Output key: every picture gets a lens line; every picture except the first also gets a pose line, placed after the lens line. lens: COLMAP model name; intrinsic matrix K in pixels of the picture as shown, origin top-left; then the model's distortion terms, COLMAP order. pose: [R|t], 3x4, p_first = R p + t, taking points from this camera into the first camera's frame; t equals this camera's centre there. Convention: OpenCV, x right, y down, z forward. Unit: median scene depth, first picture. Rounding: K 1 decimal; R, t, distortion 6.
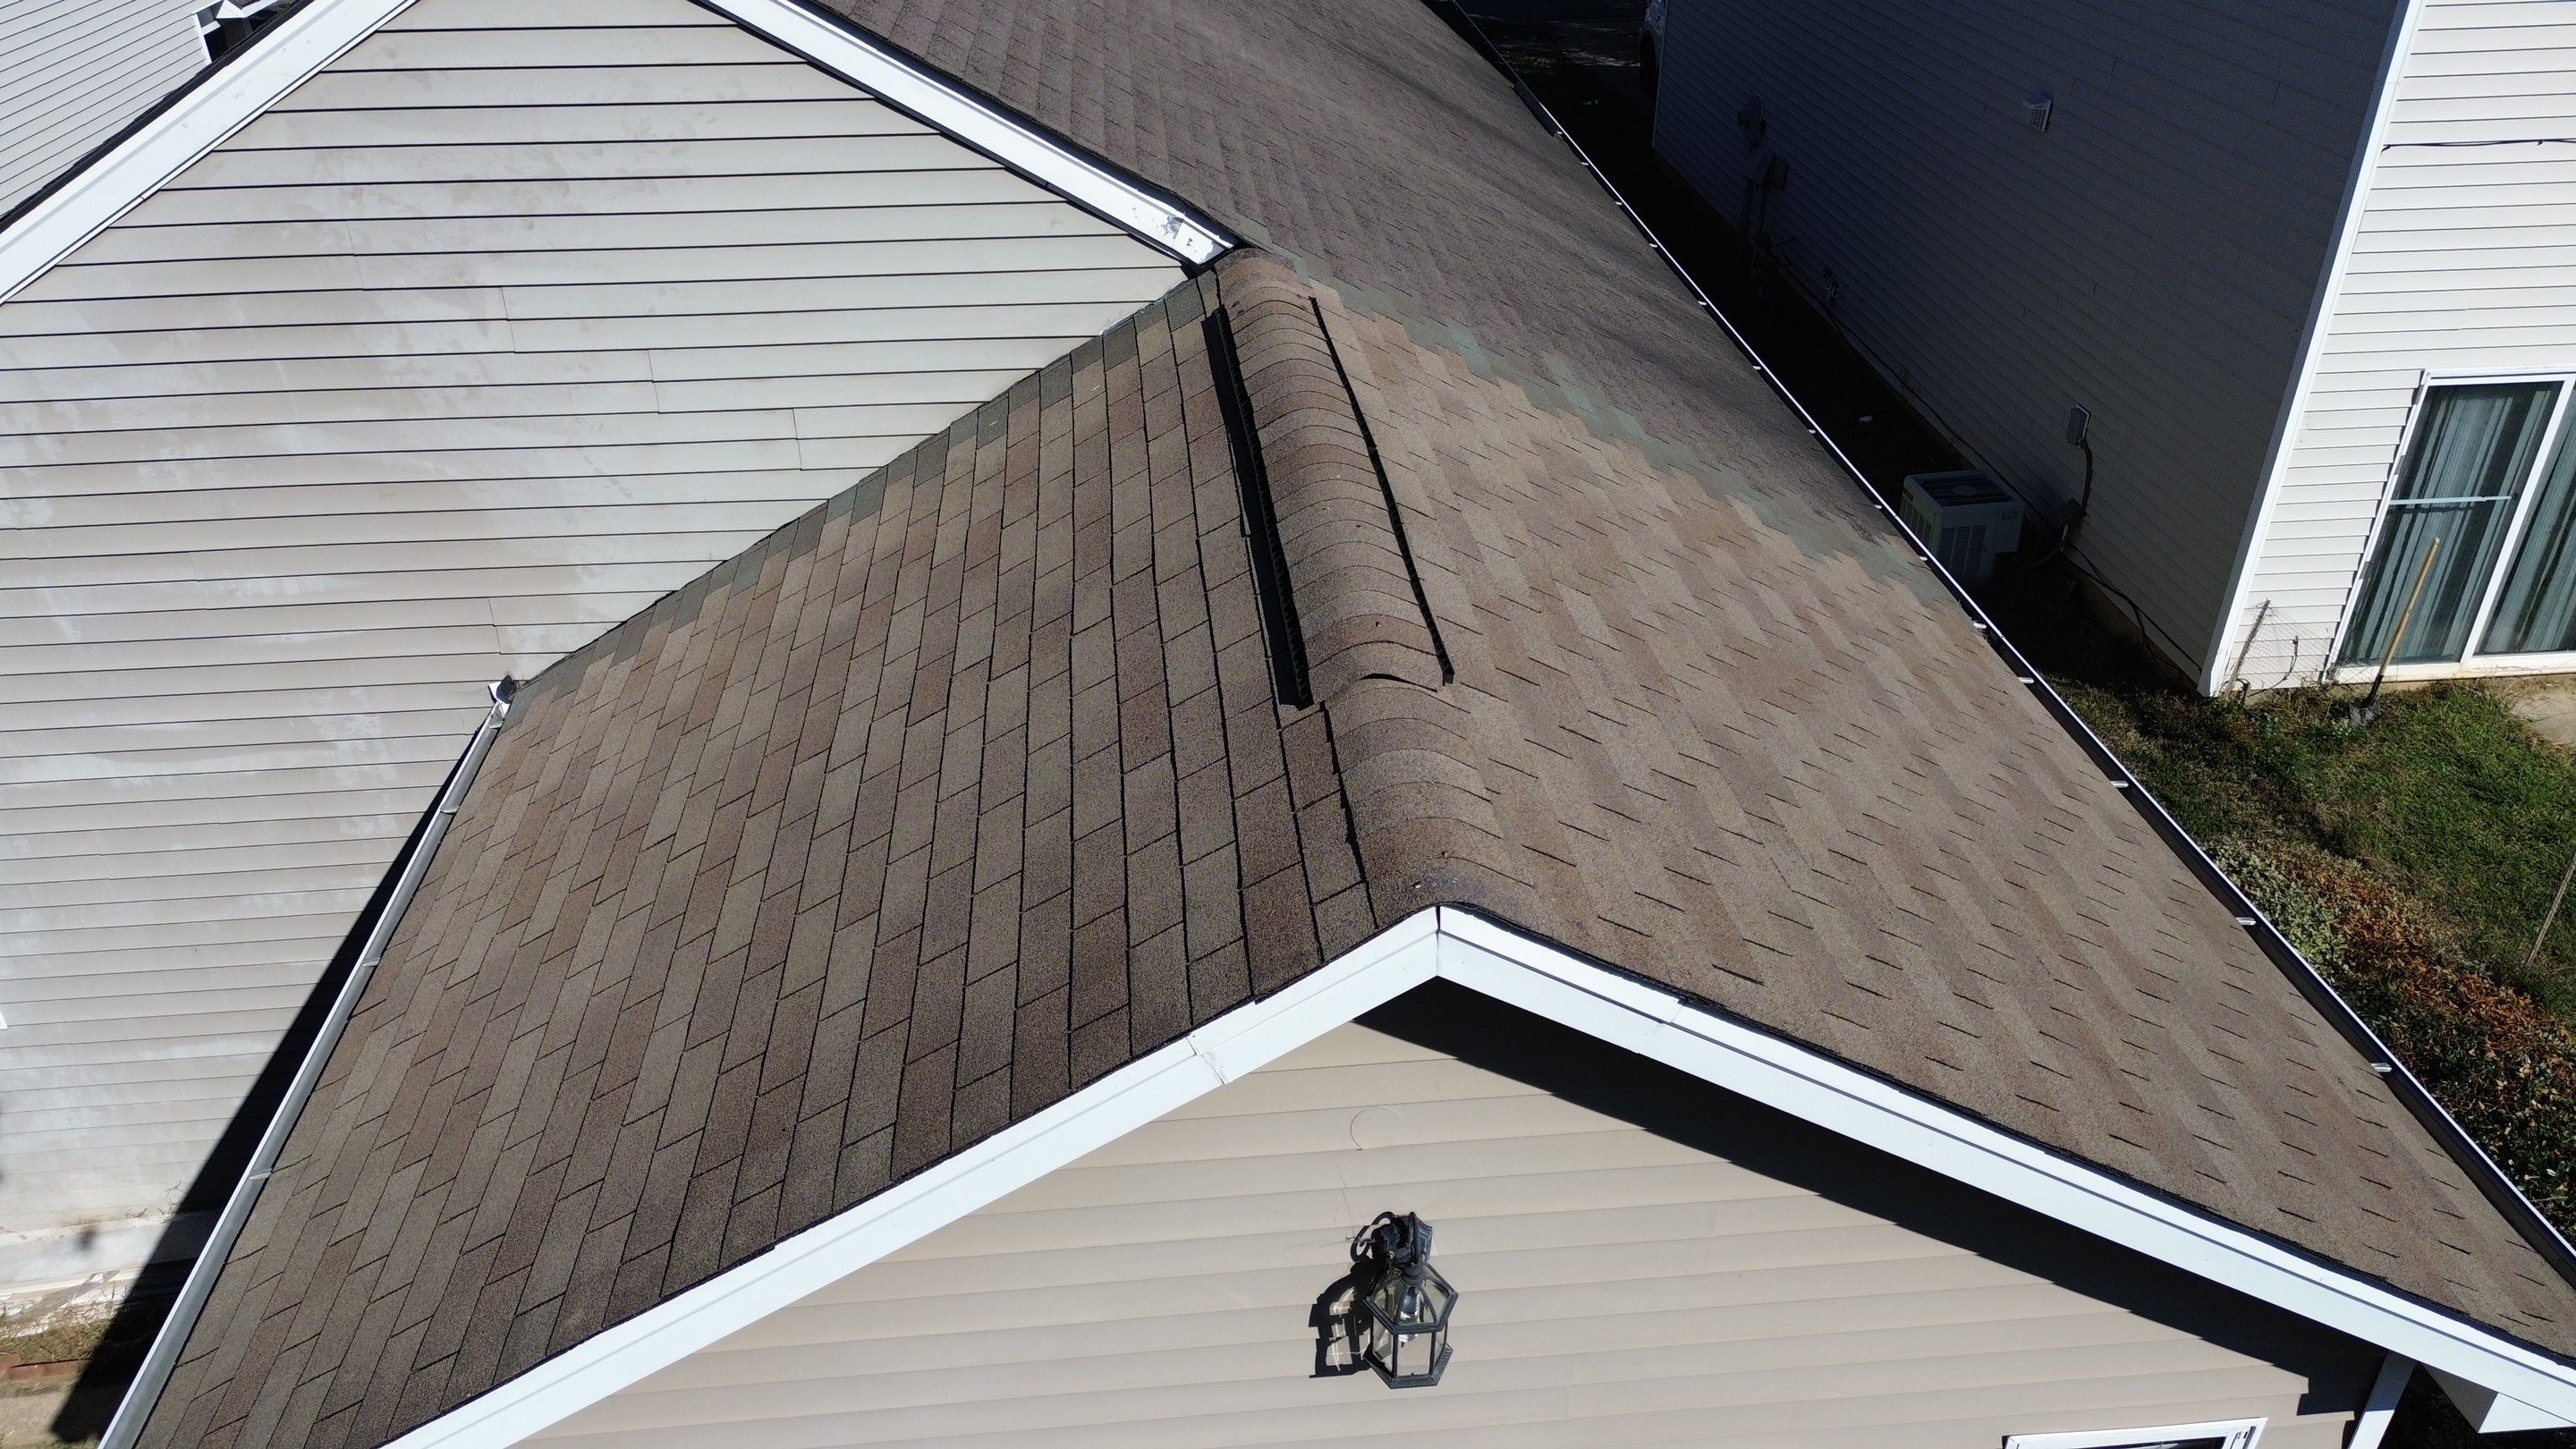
lens RADIAL K [[1790.4, 0, 1288.0], [0, 1790.4, 724.5], [0, 0, 1]] dist [0.068746, -0.070739]
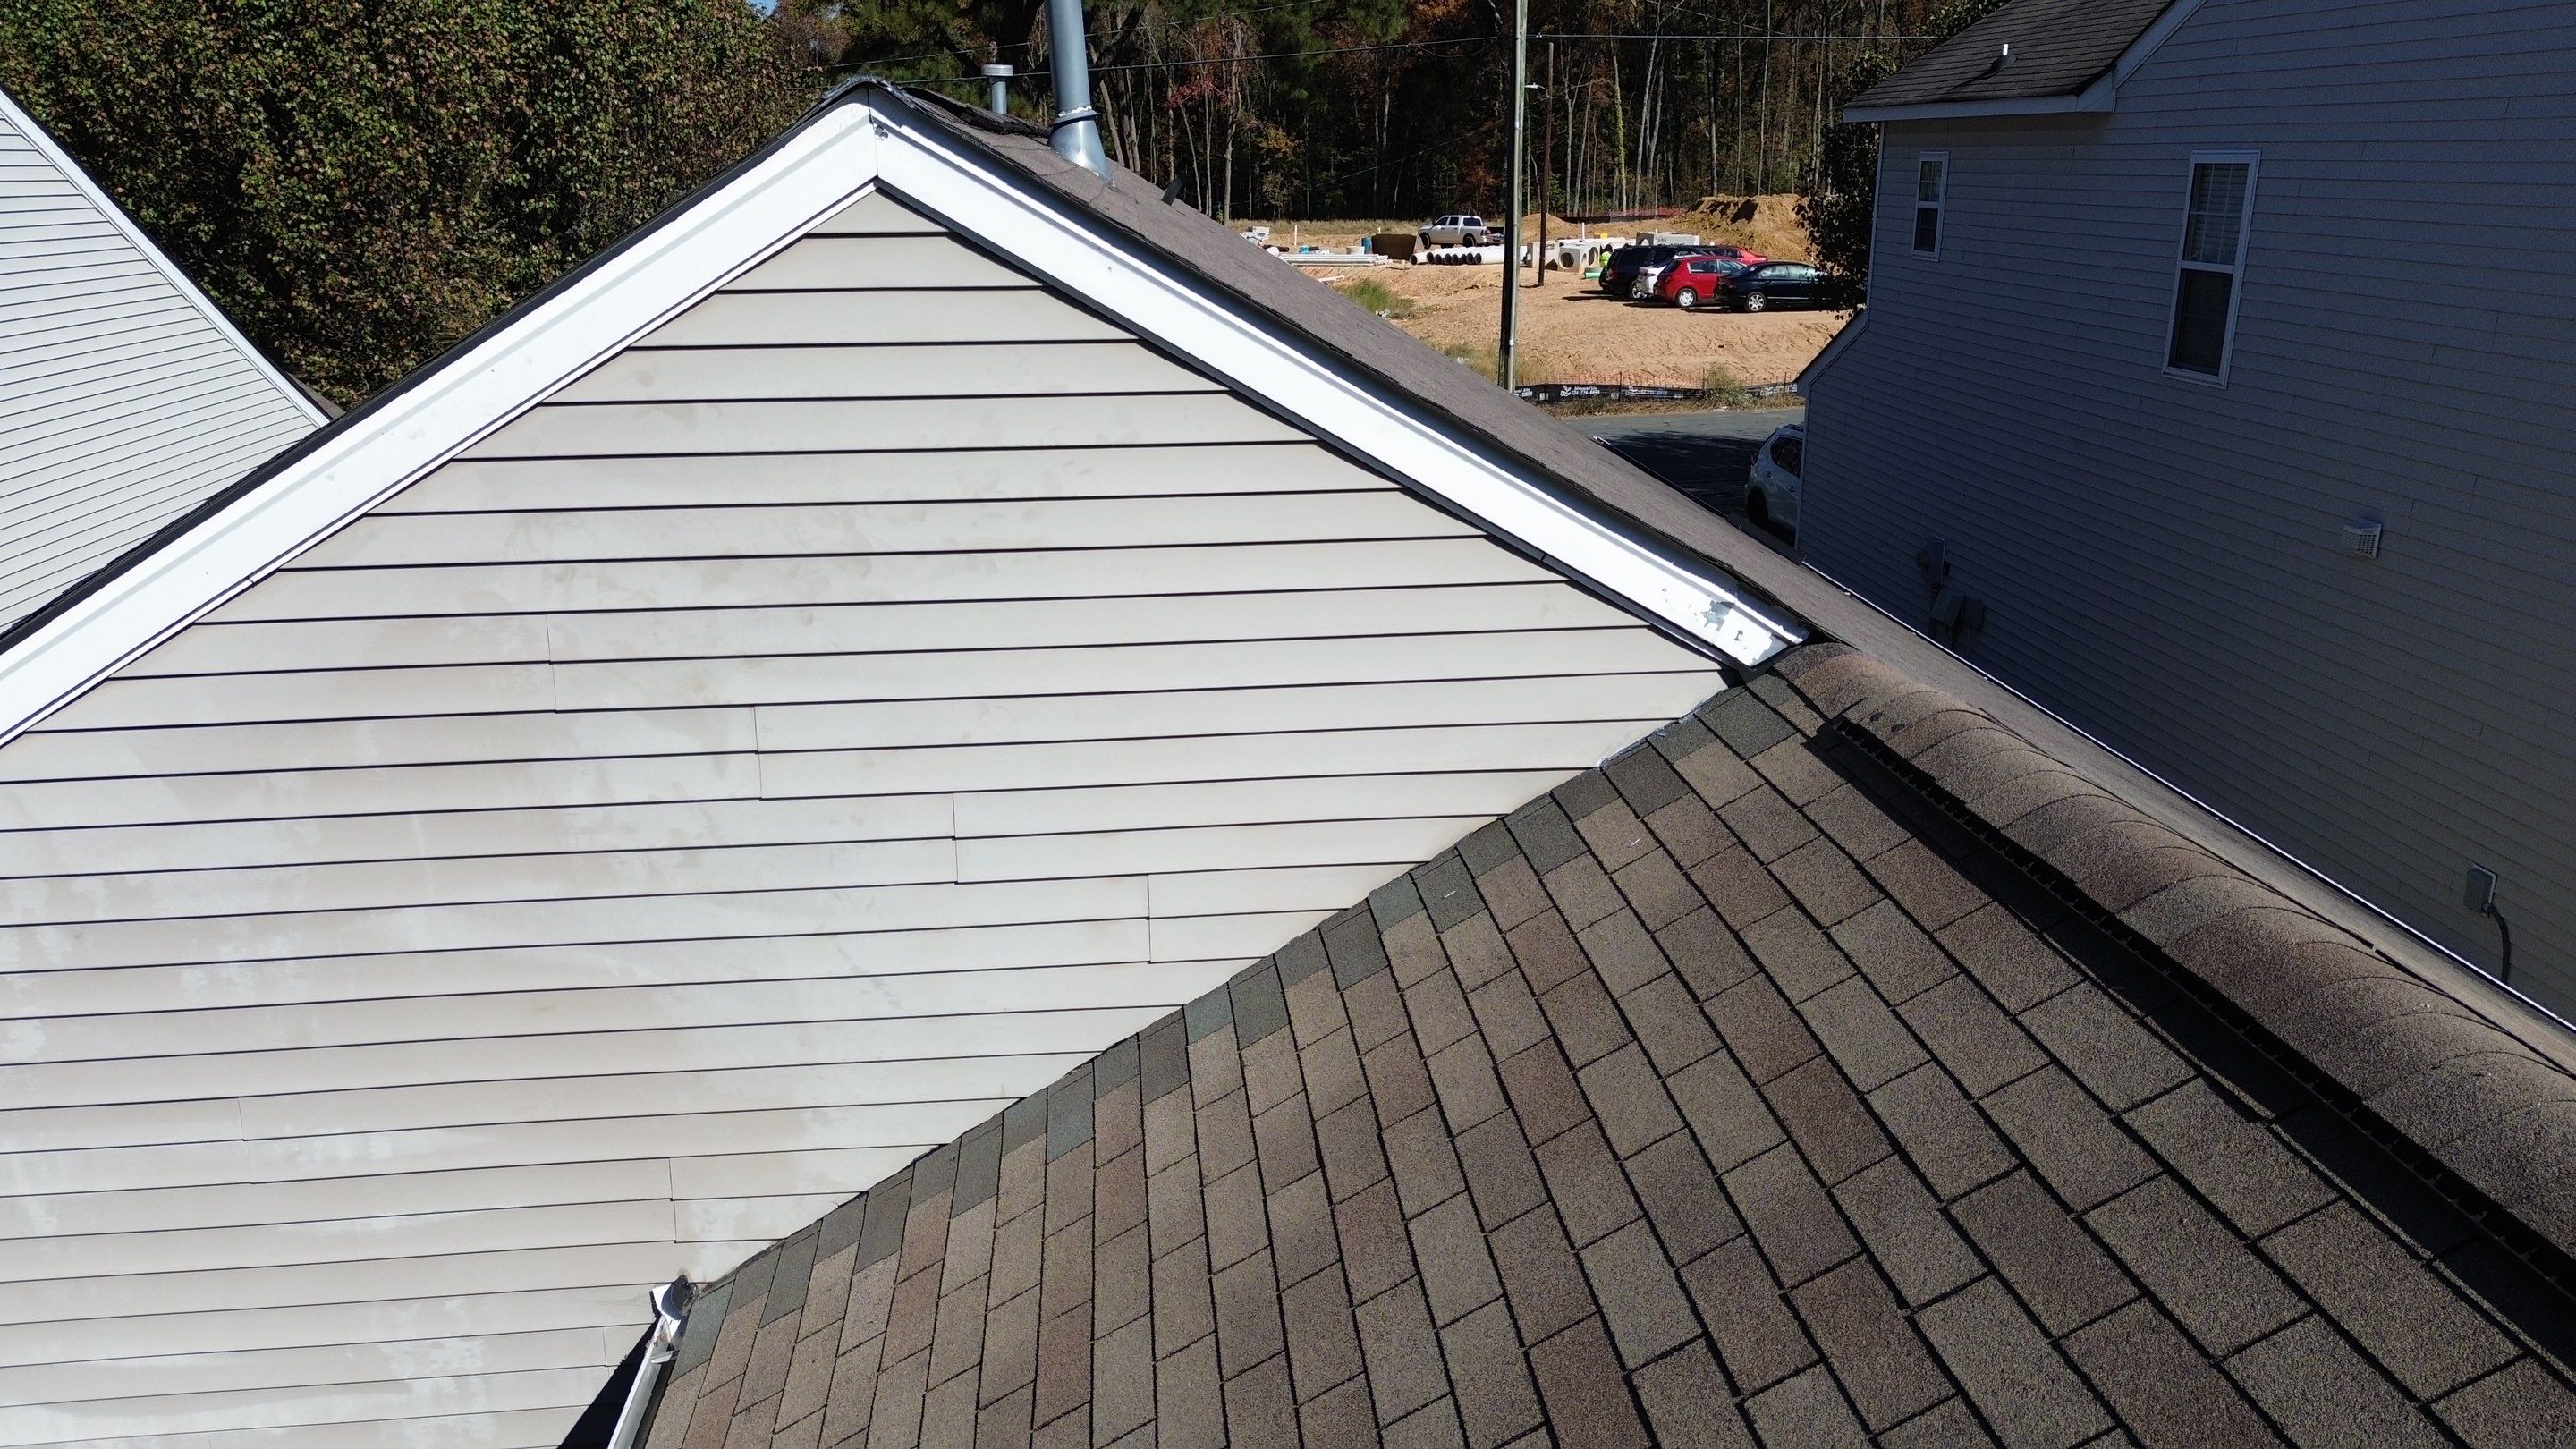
lens RADIAL K [[1790.4, 0, 1288.0], [0, 1790.4, 724.5], [0, 0, 1]] dist [0.068746, -0.070739]
pose [[0.999980, -0.004576, -0.004318, -0.217520], [0.003356, 0.968441, -0.249220, -0.060475], [0.005322, 0.249201, 0.968437, 0.324606]]
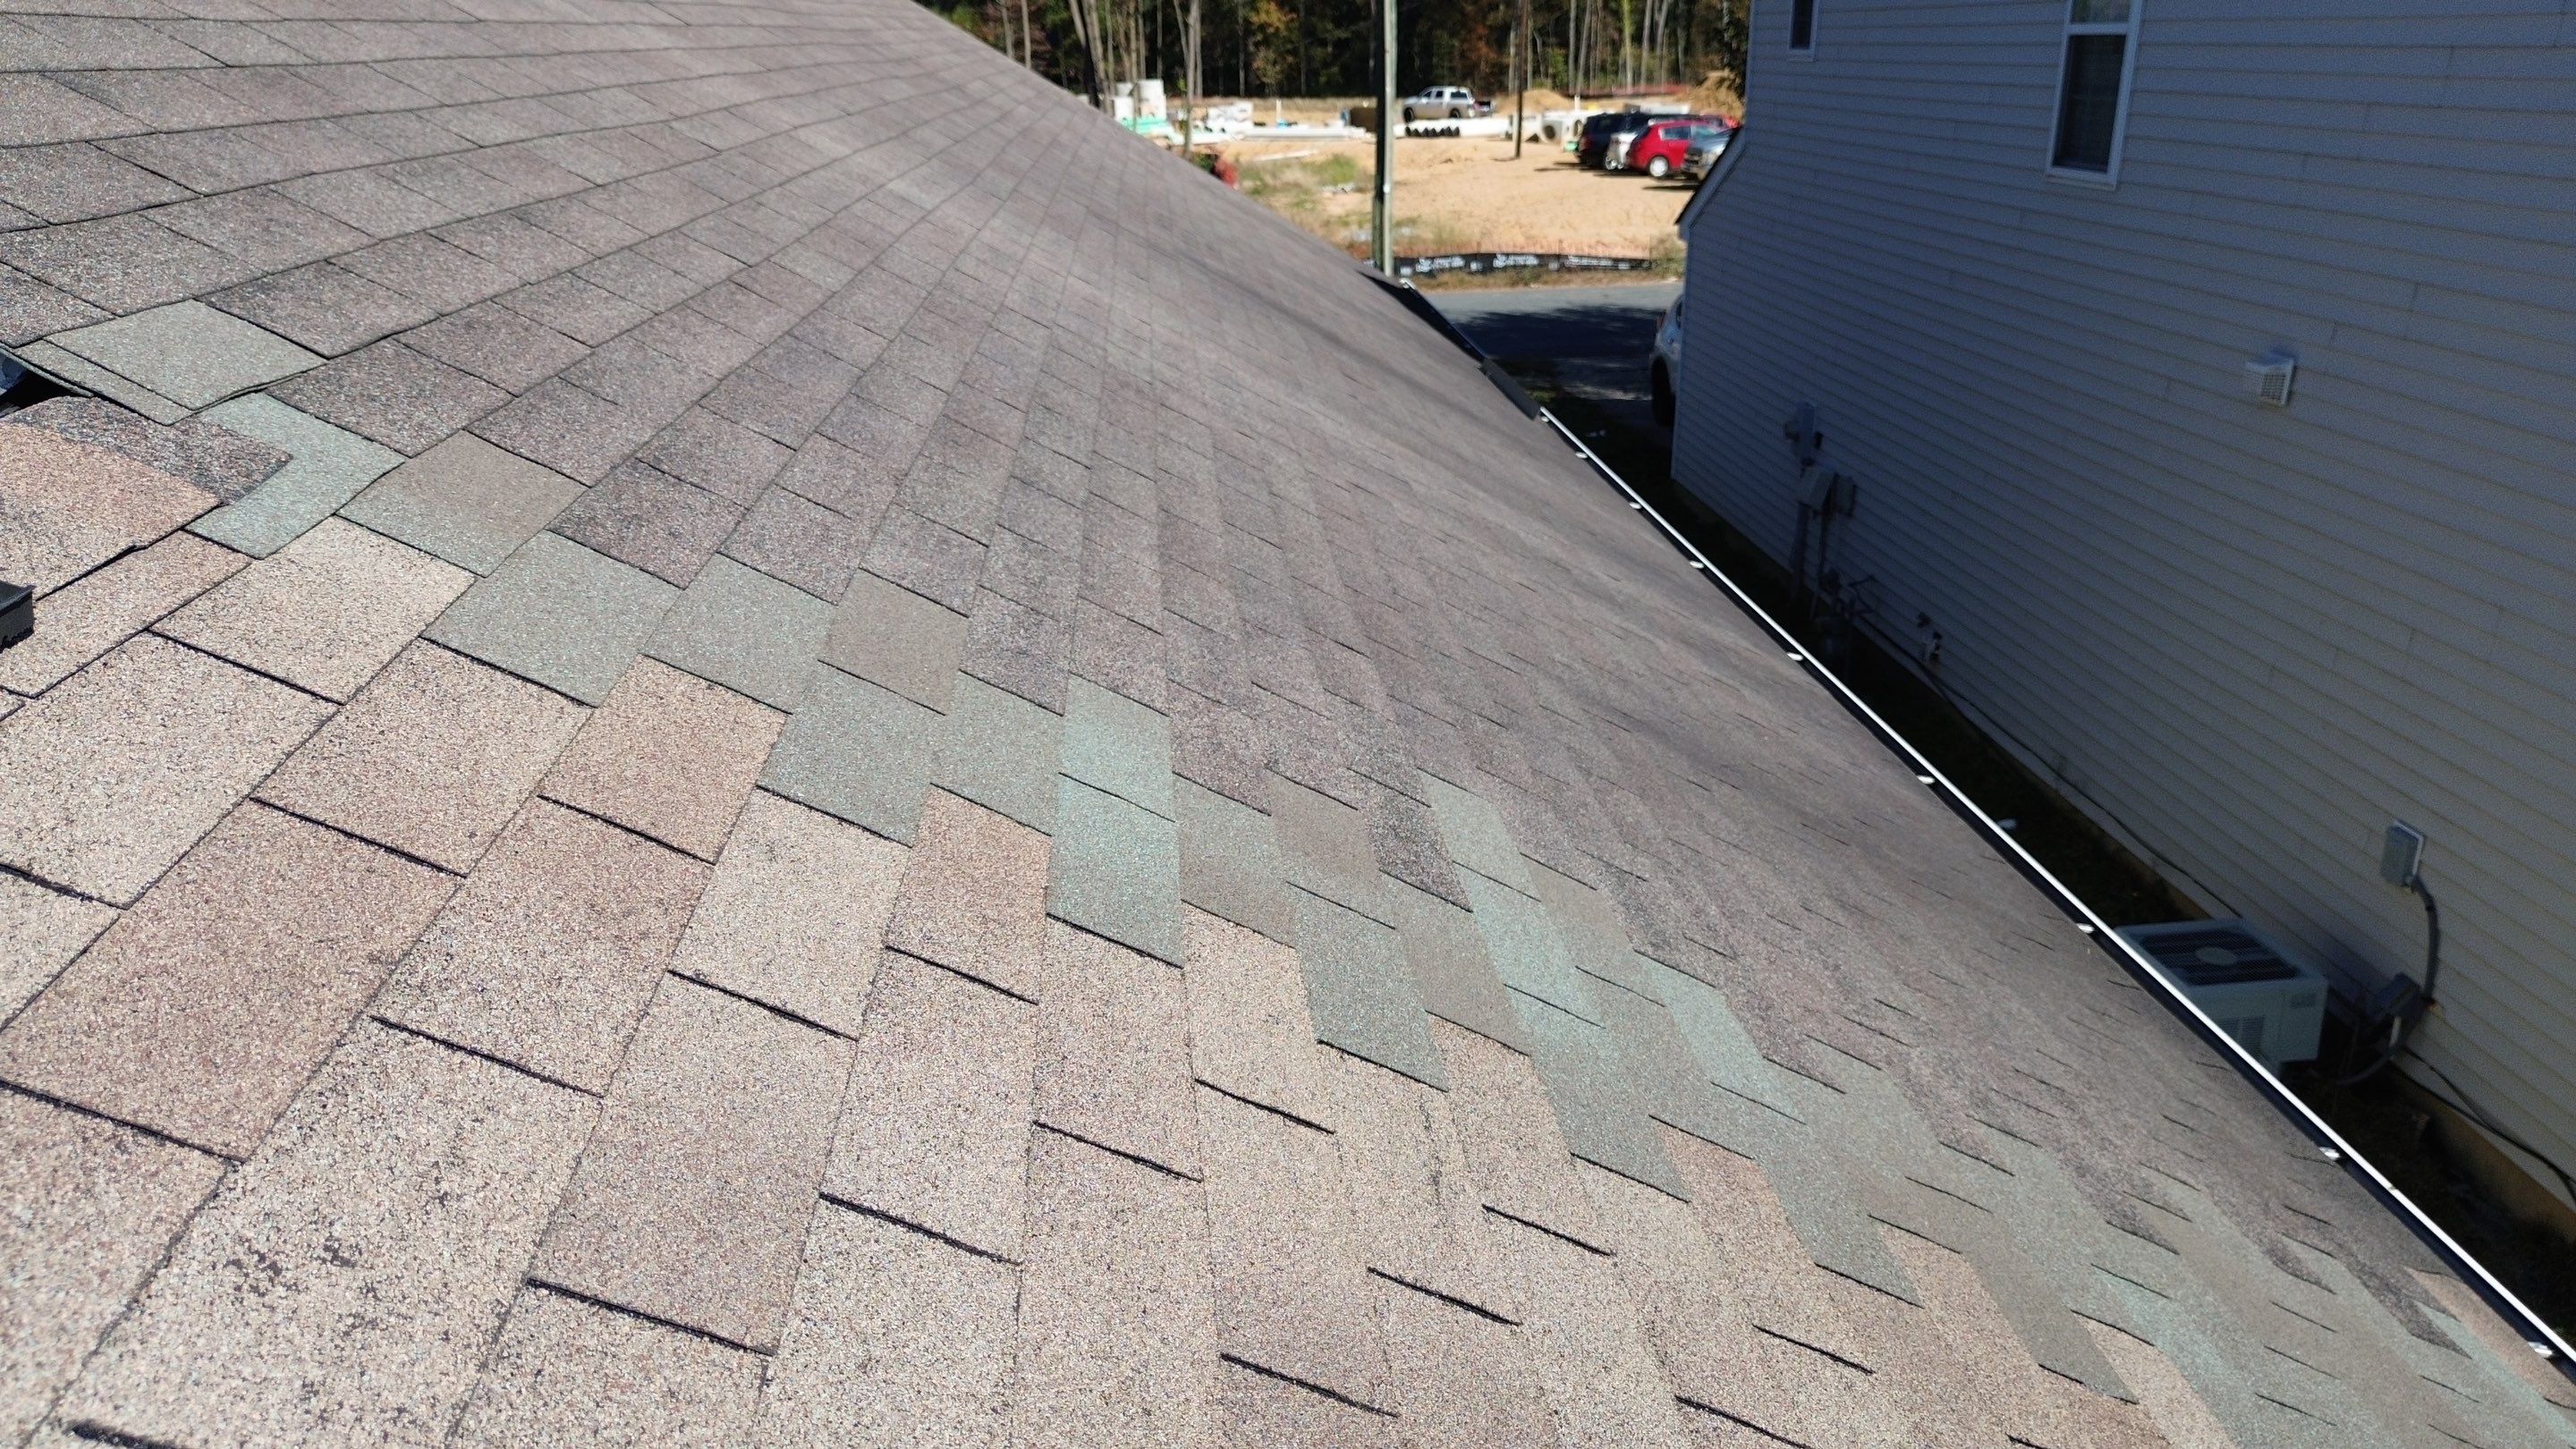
lens RADIAL K [[1796.8, 0, 1288.0], [0, 1796.8, 724.5], [0, 0, 1]] dist [0.062069, -0.073115]
pose [[0.999902, -0.000774, -0.014012, 0.135337], [-0.001978, 0.980733, -0.195343, -0.172516], [0.013893, 0.195351, 0.980635, 0.755362]]
